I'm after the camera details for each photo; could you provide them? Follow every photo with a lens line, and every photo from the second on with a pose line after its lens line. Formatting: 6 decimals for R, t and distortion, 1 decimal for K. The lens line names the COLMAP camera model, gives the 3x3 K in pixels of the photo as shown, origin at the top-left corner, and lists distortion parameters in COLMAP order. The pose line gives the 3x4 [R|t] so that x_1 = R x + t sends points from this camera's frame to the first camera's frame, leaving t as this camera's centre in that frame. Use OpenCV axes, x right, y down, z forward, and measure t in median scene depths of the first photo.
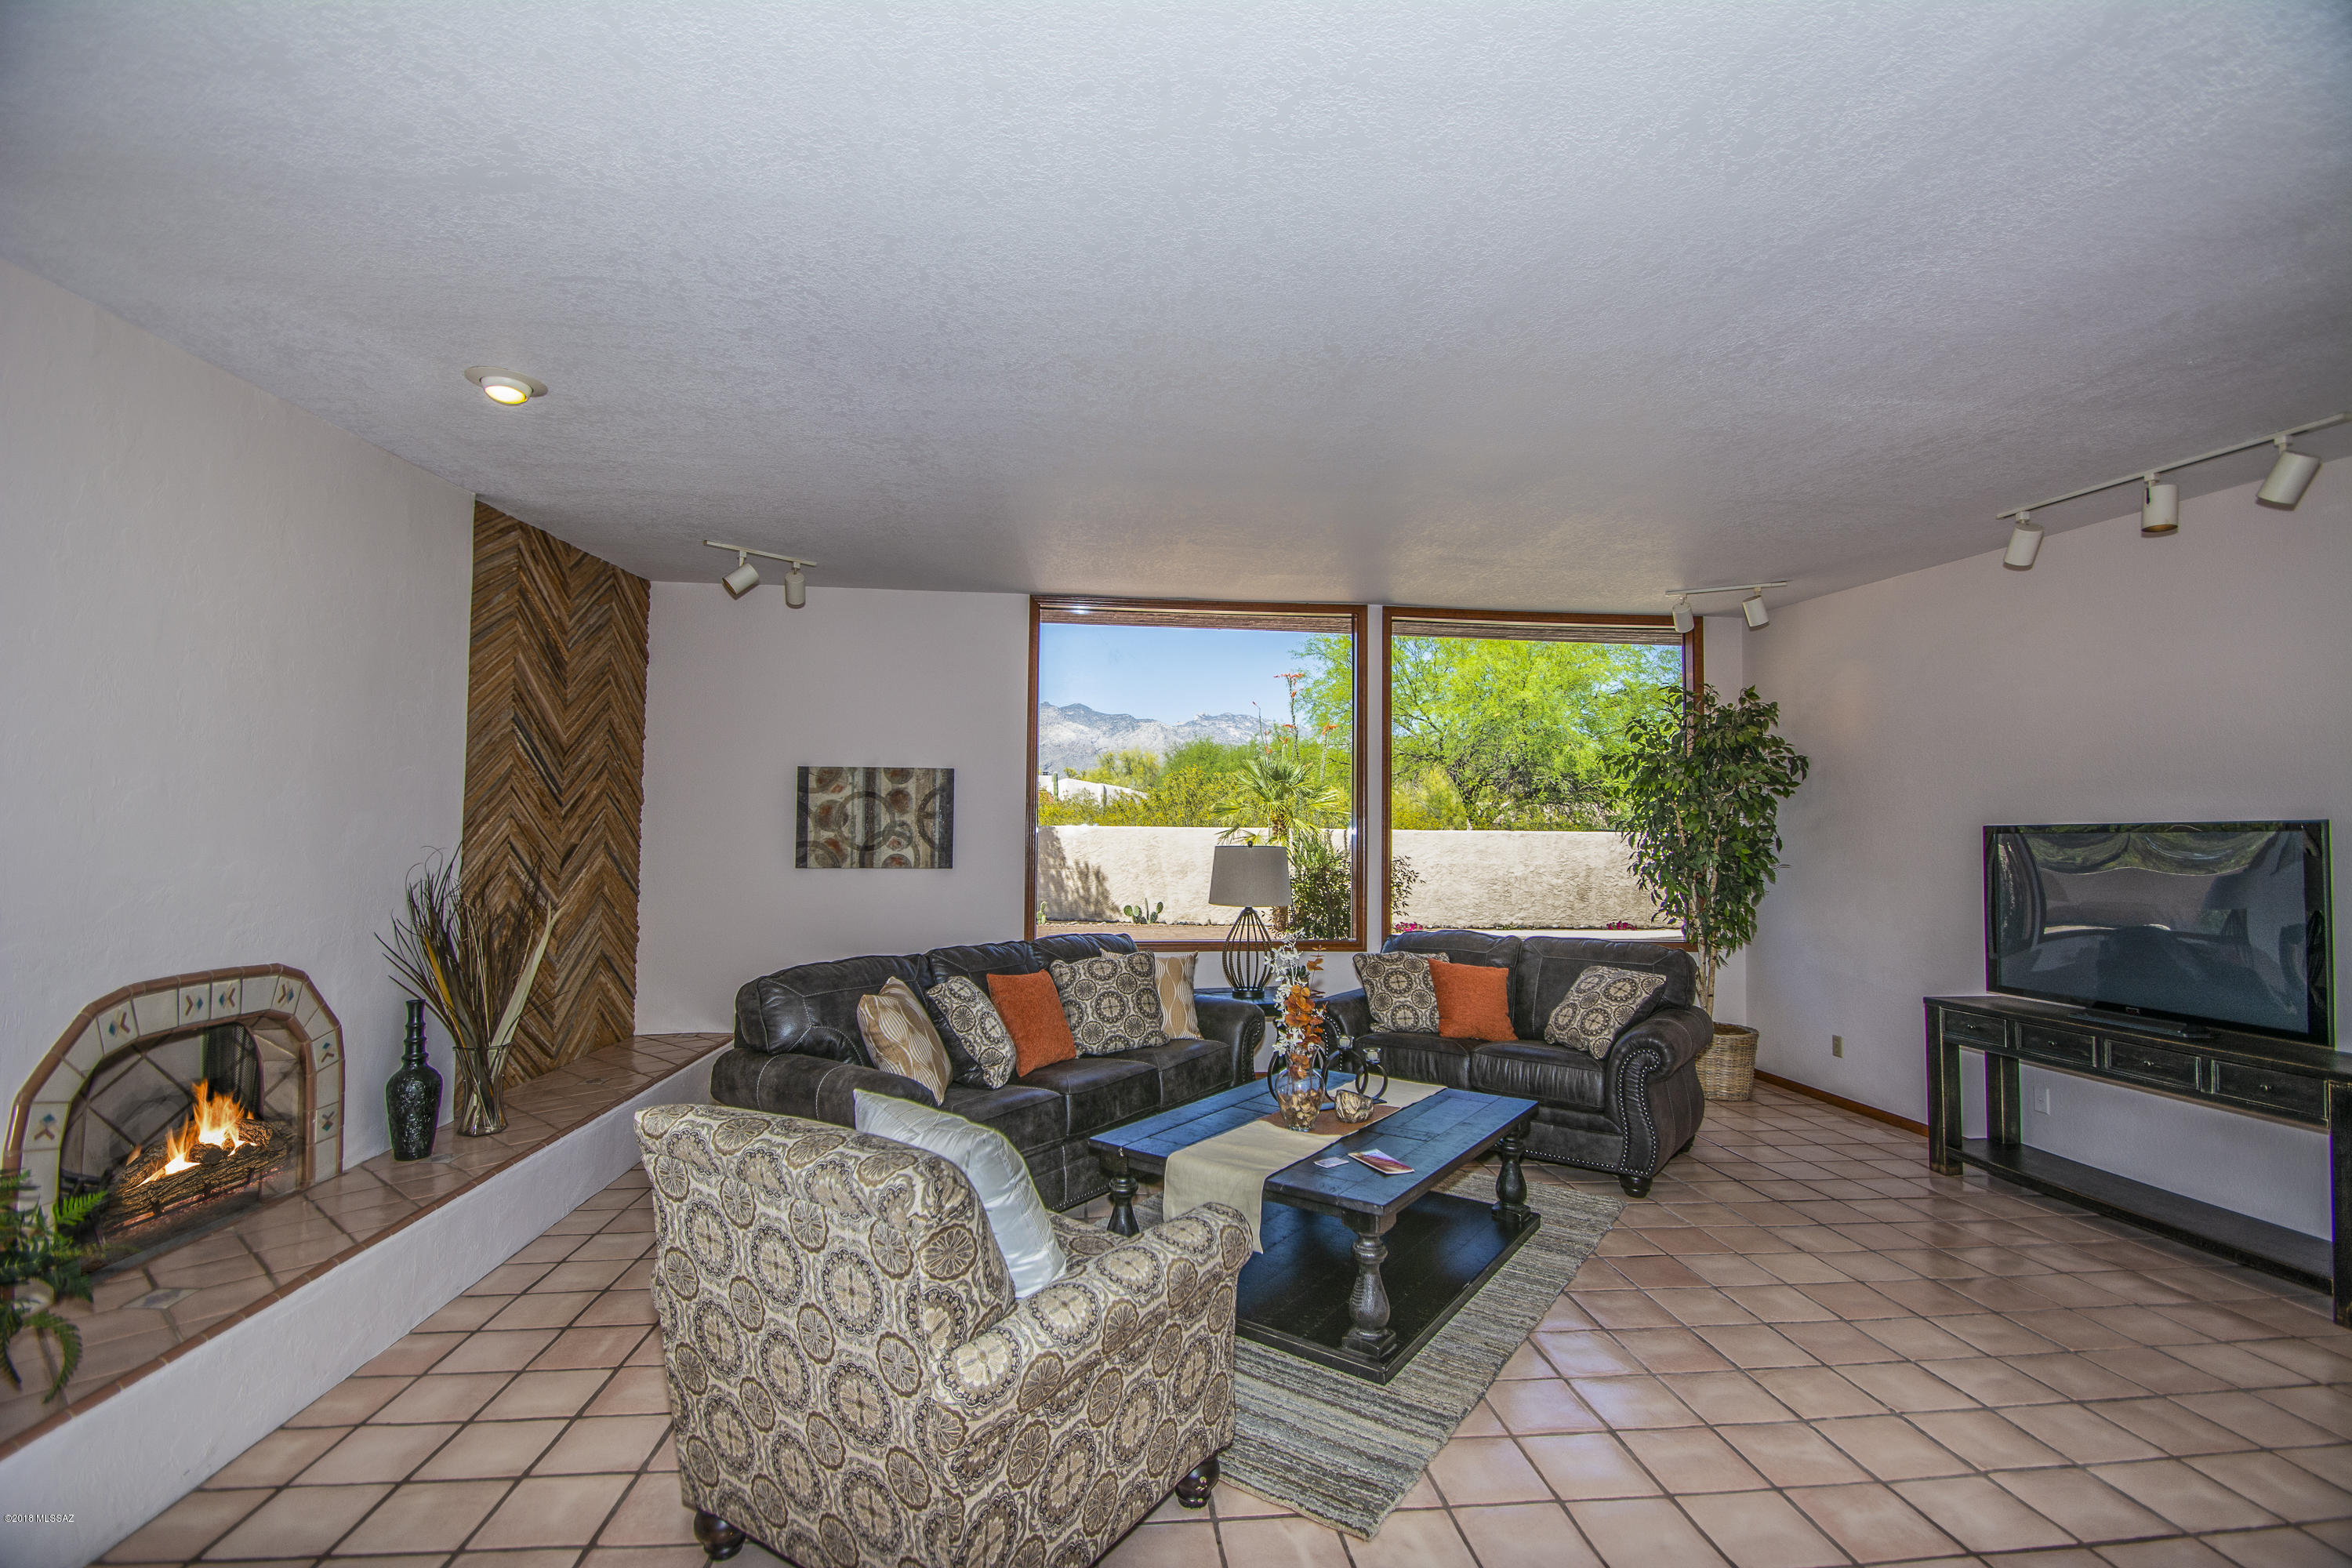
lens RADIAL K [[1029.5, 0, 1179.9], [0, 1029.5, 798.2], [0, 0, 1]] dist [-0.000192, -0.007433]
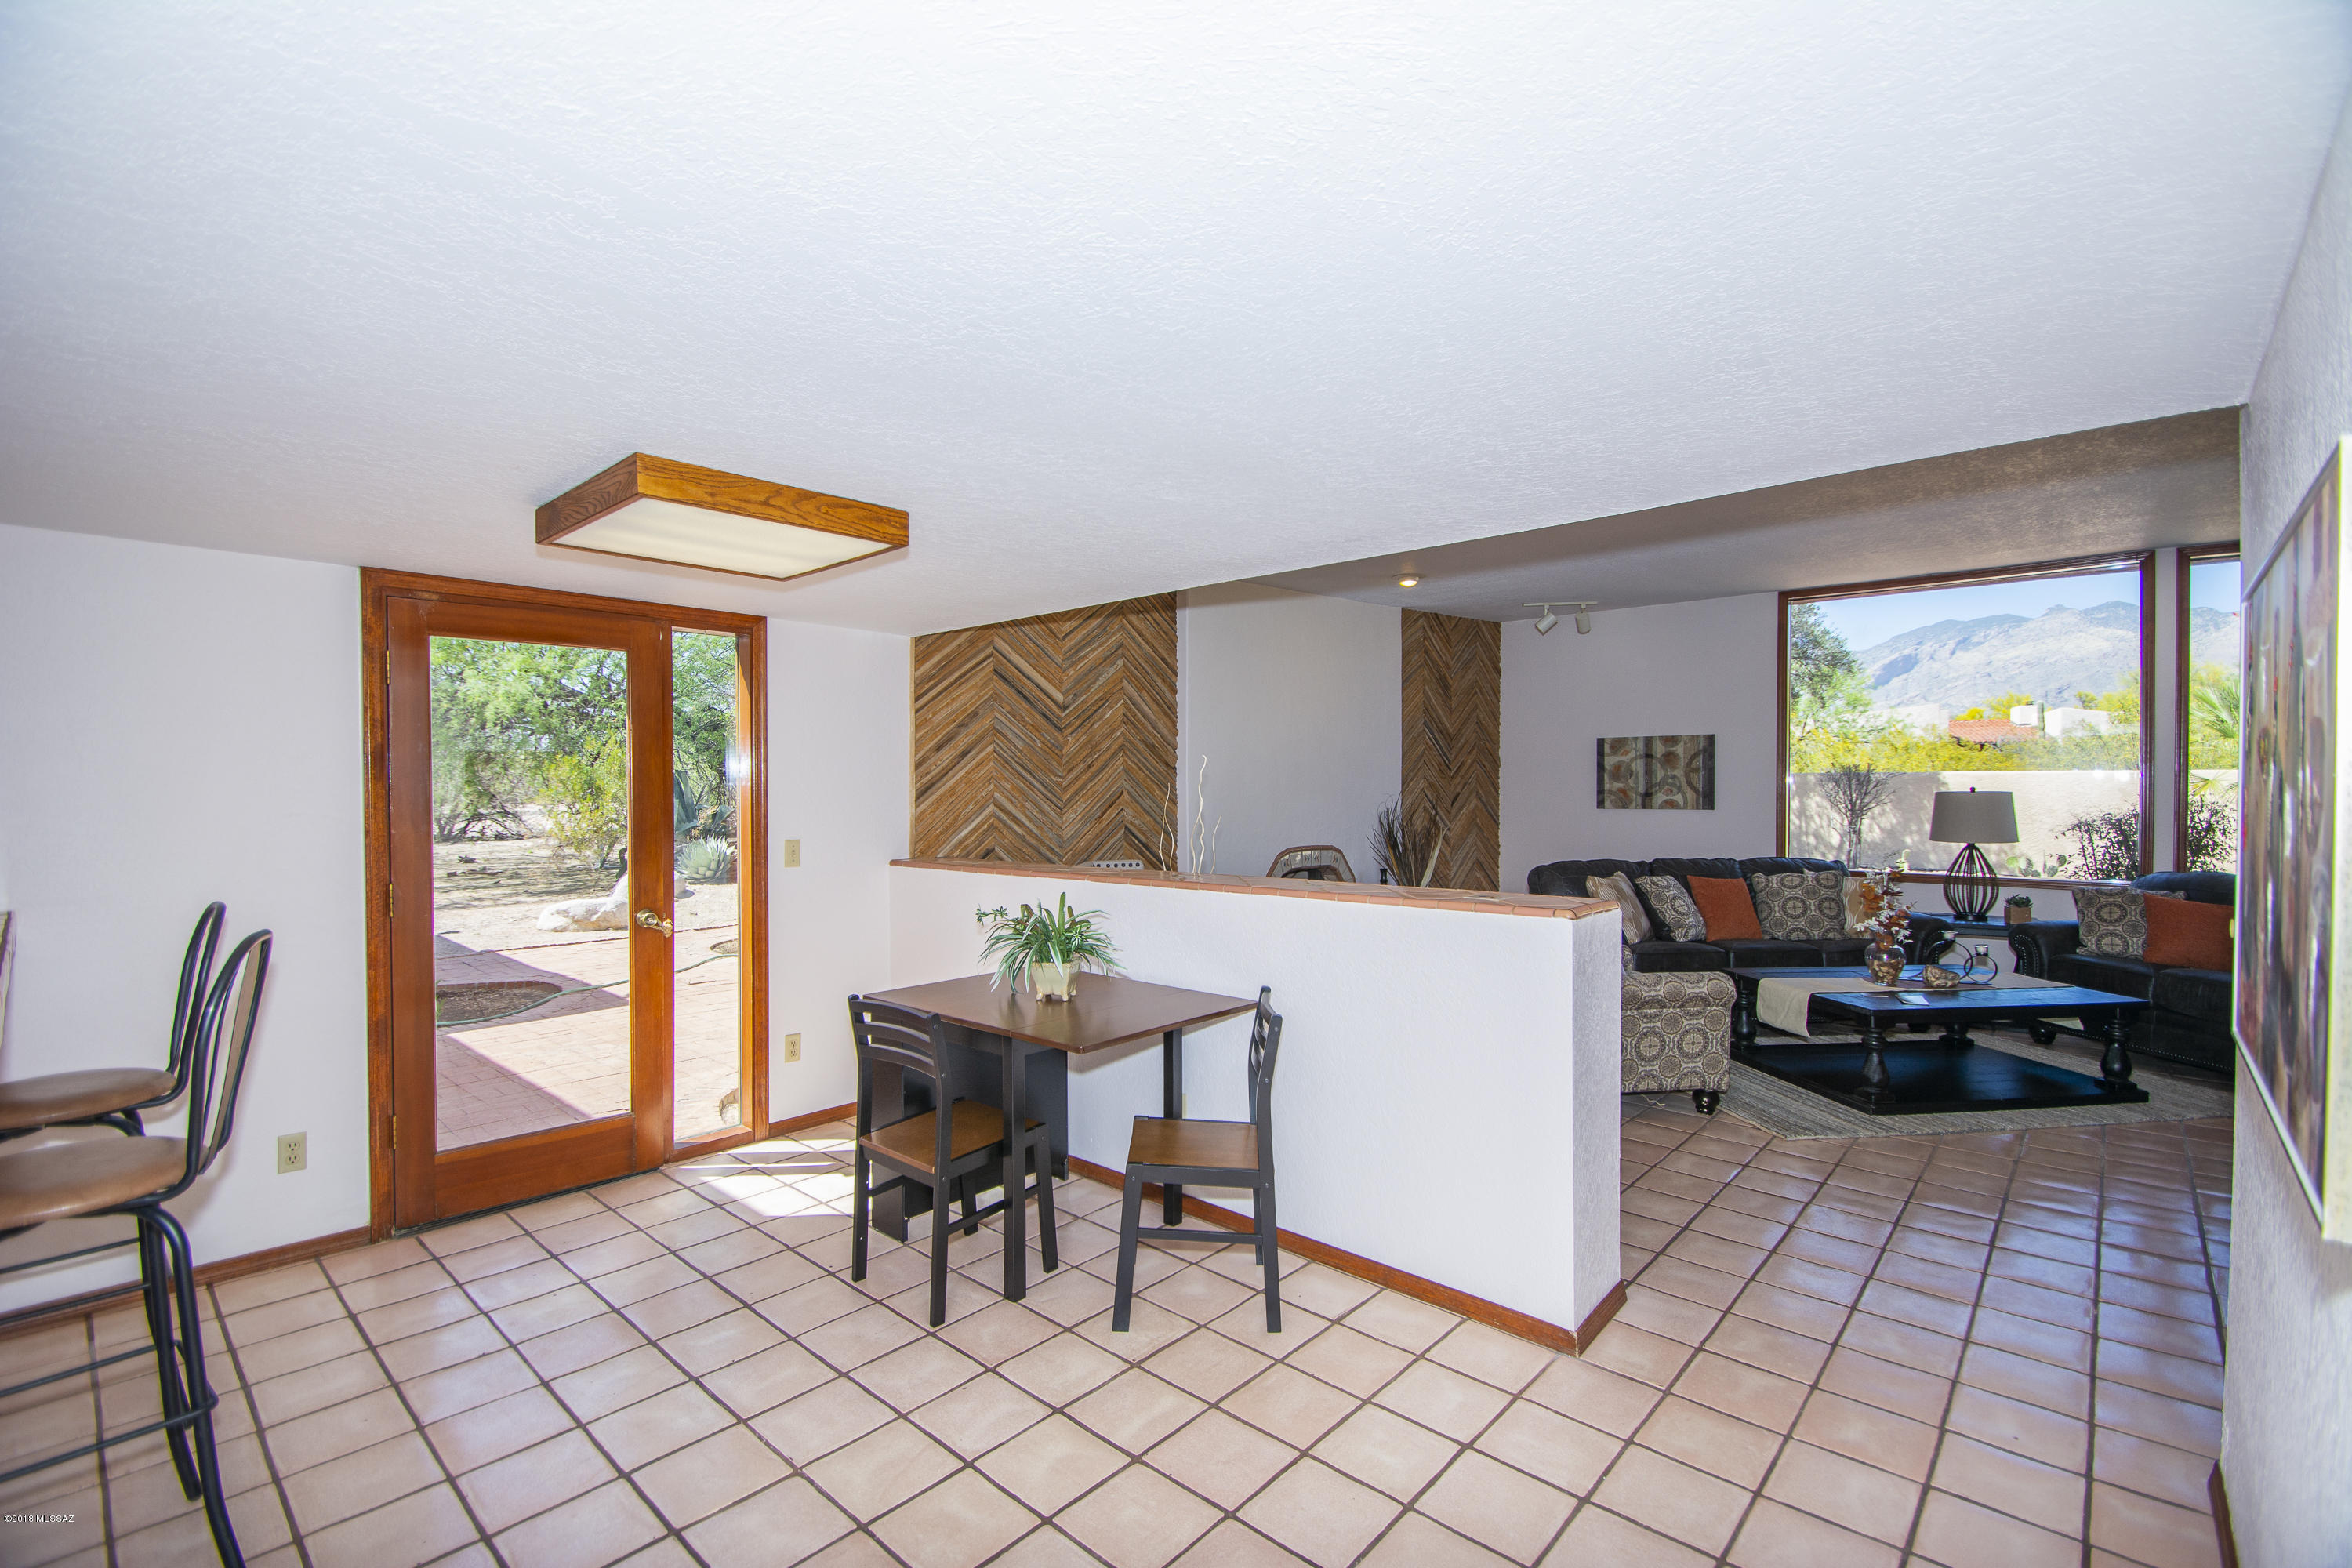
lens RADIAL K [[1029.5, 0, 1175.8], [0, 1029.5, 794.2], [0, 0, 1]] dist [-0.000192, -0.007433]
pose [[0.670092, -0.003380, -0.742270, 0.332838], [0.037260, 0.998882, 0.029088, -0.017833], [0.741342, -0.047148, 0.669469, -0.446933]]
